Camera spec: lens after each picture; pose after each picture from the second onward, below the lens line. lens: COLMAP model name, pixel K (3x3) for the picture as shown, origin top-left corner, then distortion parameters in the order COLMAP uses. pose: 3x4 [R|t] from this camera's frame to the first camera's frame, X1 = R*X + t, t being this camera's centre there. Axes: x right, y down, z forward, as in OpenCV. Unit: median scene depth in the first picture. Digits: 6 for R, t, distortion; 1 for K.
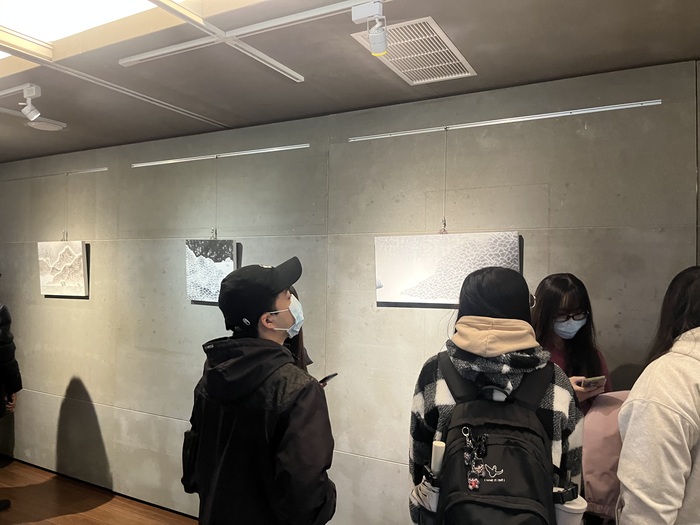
lens RADIAL K [[523.5, 0, 350.4], [0, 523.5, 263.1], [0, 0, 1]] dist [0.008796, -0.035722]
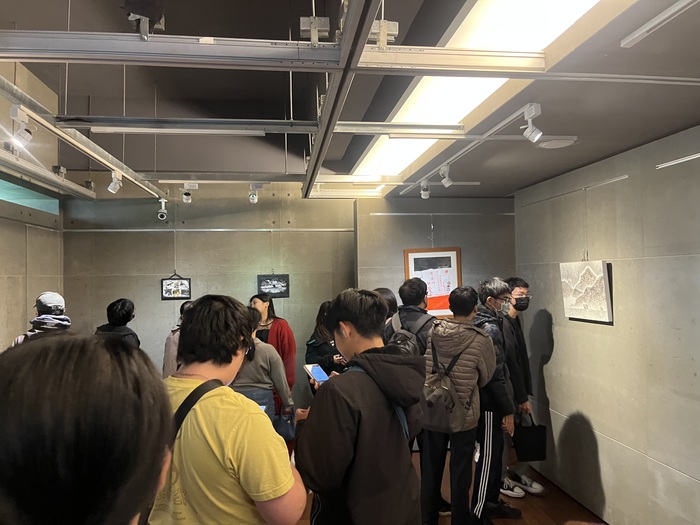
lens RADIAL K [[523.5, 0, 349.6], [0, 523.5, 261.4], [0, 0, 1]] dist [0.008796, -0.035722]
pose [[0.580544, -0.045086, -0.812980, -0.031714], [0.032814, 0.998950, -0.031967, -0.026070], [0.813567, -0.008119, 0.581414, 0.118438]]
